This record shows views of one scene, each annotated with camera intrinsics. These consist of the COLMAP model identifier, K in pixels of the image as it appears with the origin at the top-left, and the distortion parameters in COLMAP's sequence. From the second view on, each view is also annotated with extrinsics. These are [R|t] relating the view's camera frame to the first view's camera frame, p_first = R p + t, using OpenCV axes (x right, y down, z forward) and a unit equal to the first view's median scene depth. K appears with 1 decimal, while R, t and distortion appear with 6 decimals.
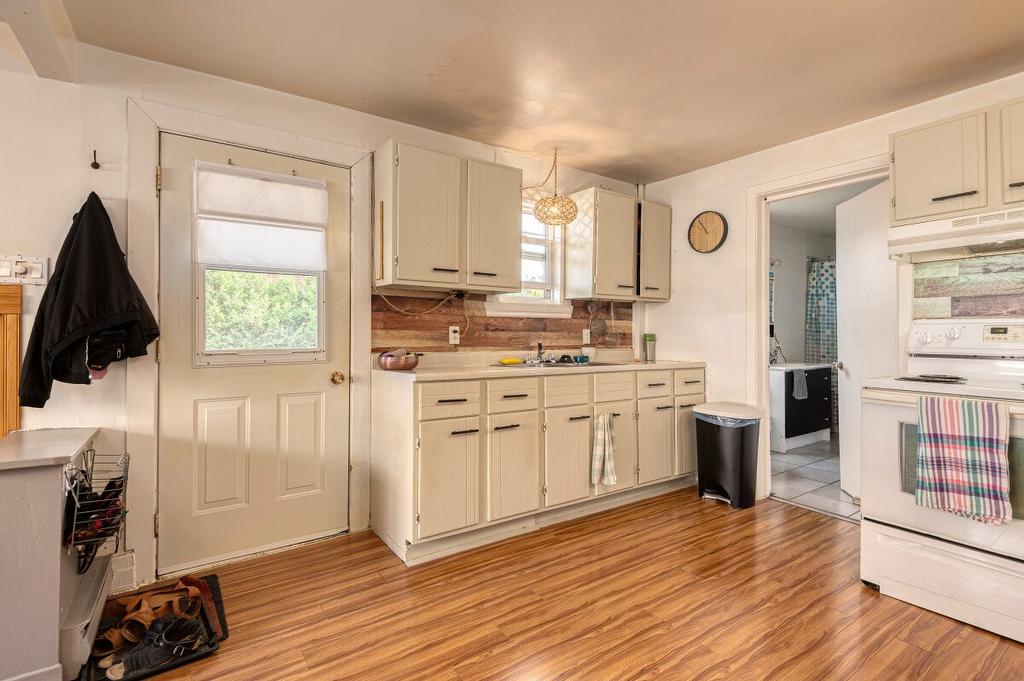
lens RADIAL K [[472.9, 0, 510.0], [0, 472.9, 331.7], [0, 0, 1]] dist [-0.000536, 0.000044]
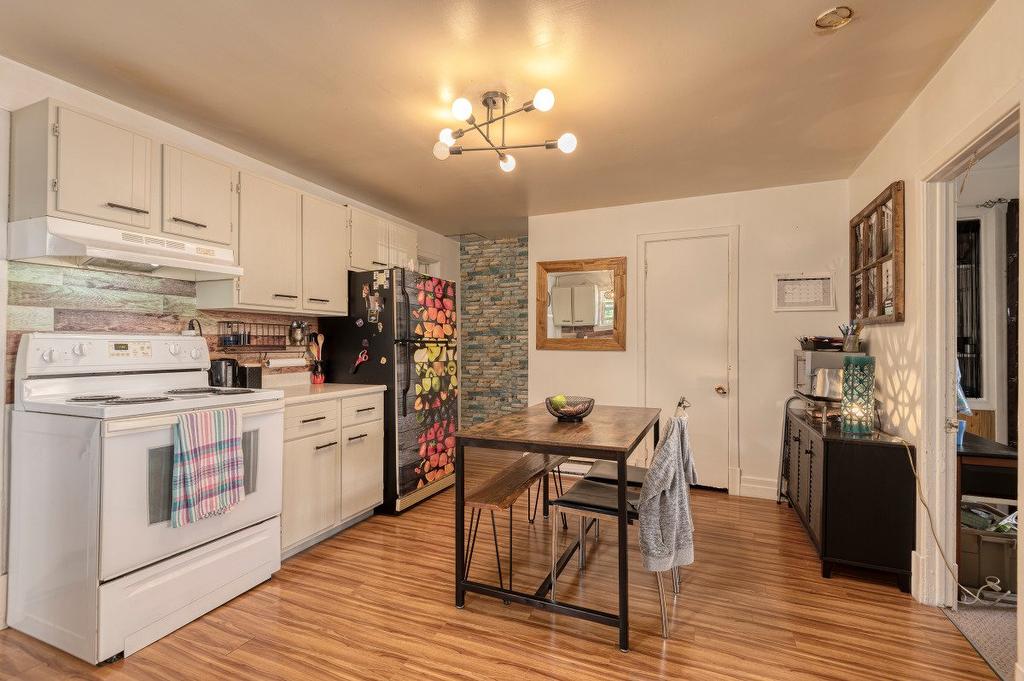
lens RADIAL K [[472.9, 0, 510.8], [0, 472.9, 342.3], [0, 0, 1]] dist [-0.000536, 0.000044]
pose [[-0.537564, -0.000124, 0.843223, -0.282530], [-0.007301, 0.999963, -0.004507, -0.013230], [-0.843191, -0.008579, -0.537545, 0.814746]]
